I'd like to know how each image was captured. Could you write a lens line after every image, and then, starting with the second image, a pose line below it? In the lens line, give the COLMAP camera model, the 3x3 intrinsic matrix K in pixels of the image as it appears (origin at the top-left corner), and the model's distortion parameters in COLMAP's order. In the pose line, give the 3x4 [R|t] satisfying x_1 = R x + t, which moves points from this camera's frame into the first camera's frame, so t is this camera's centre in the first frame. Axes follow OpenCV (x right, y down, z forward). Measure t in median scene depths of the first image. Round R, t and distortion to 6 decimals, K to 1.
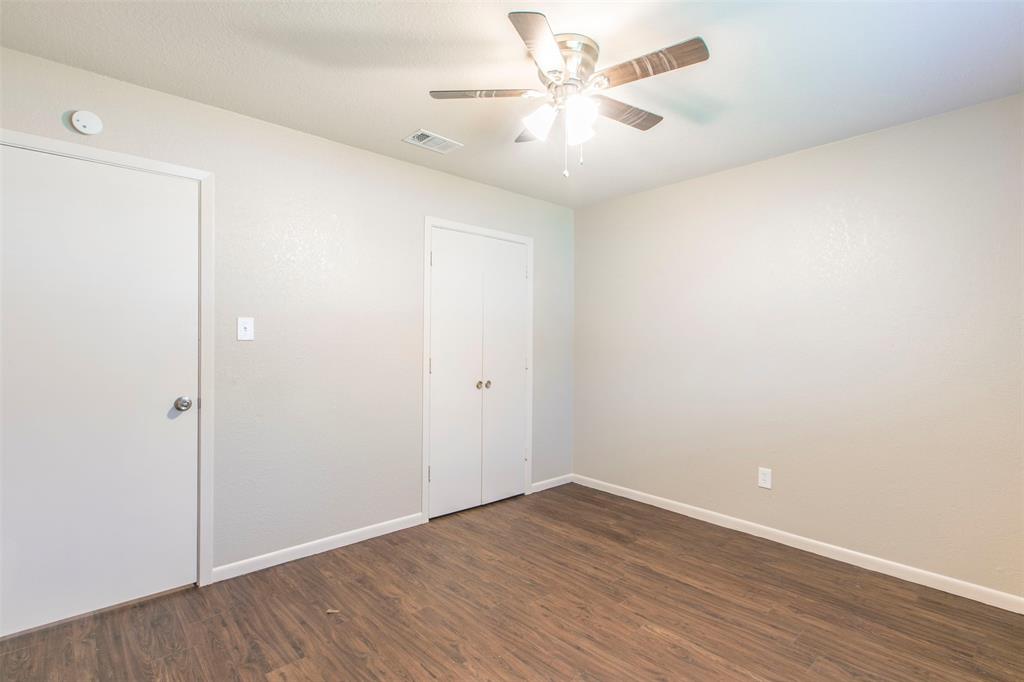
lens RADIAL K [[477.0, 0, 509.6], [0, 477.0, 342.6], [0, 0, 1]] dist [-0.012385, 0.000799]
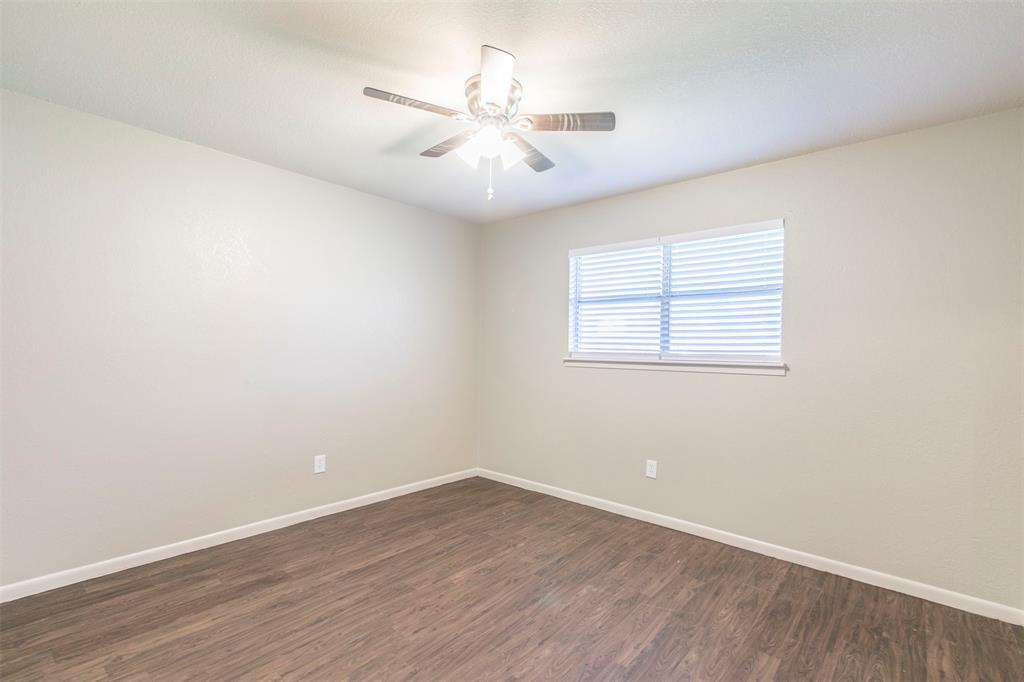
lens RADIAL K [[477.0, 0, 509.5], [0, 477.0, 336.9], [0, 0, 1]] dist [-0.012385, 0.000799]
pose [[-0.109936, 0.004572, 0.993928, -0.765604], [-0.007892, 0.999954, -0.005472, -0.020717], [-0.993907, -0.008446, -0.109895, 0.799611]]
